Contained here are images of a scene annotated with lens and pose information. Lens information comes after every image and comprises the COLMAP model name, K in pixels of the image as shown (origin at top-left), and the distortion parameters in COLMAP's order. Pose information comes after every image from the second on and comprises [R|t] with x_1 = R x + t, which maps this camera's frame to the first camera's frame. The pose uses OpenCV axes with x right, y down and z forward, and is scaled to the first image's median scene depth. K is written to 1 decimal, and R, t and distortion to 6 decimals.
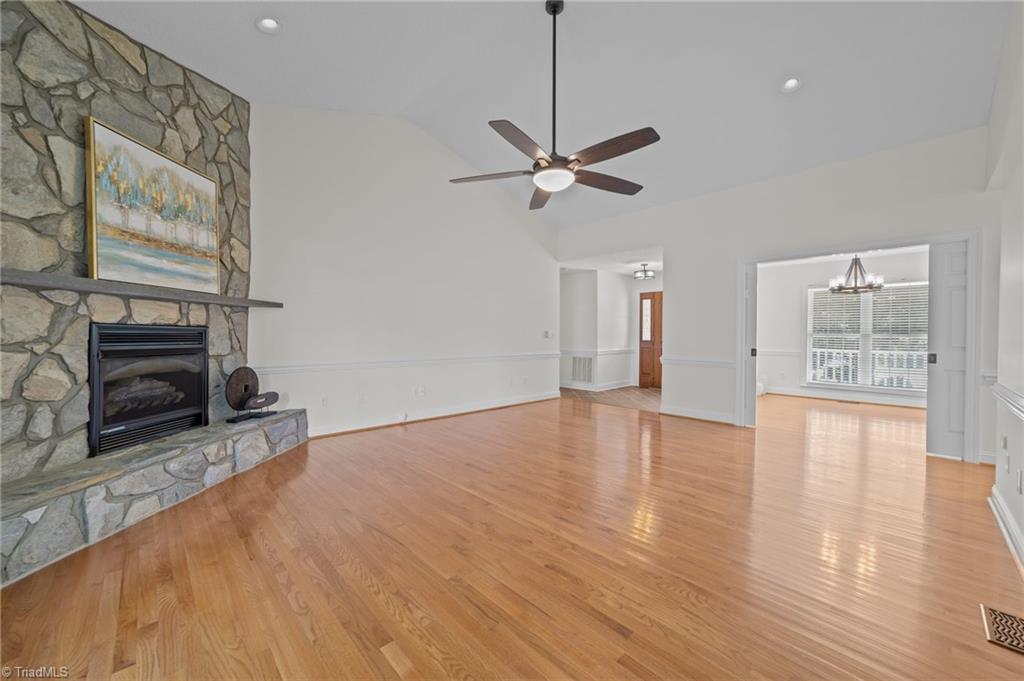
lens RADIAL K [[394.0, 0, 510.2], [0, 394.0, 337.8], [0, 0, 1]] dist [-0.022114, 0.011896]
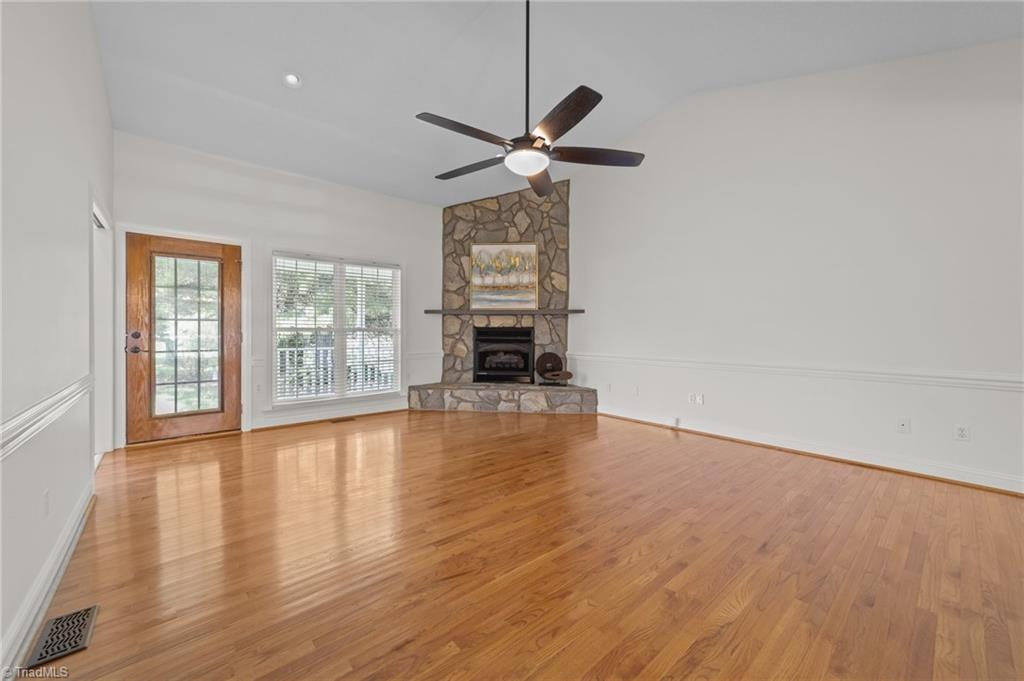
lens RADIAL K [[394.0, 0, 510.2], [0, 394.0, 337.8], [0, 0, 1]] dist [-0.022114, 0.011896]
pose [[-0.043950, 0.009704, -0.998987, 1.157589], [-0.012790, 0.999865, 0.010275, -0.000034], [0.998952, 0.013229, -0.043820, 1.129530]]
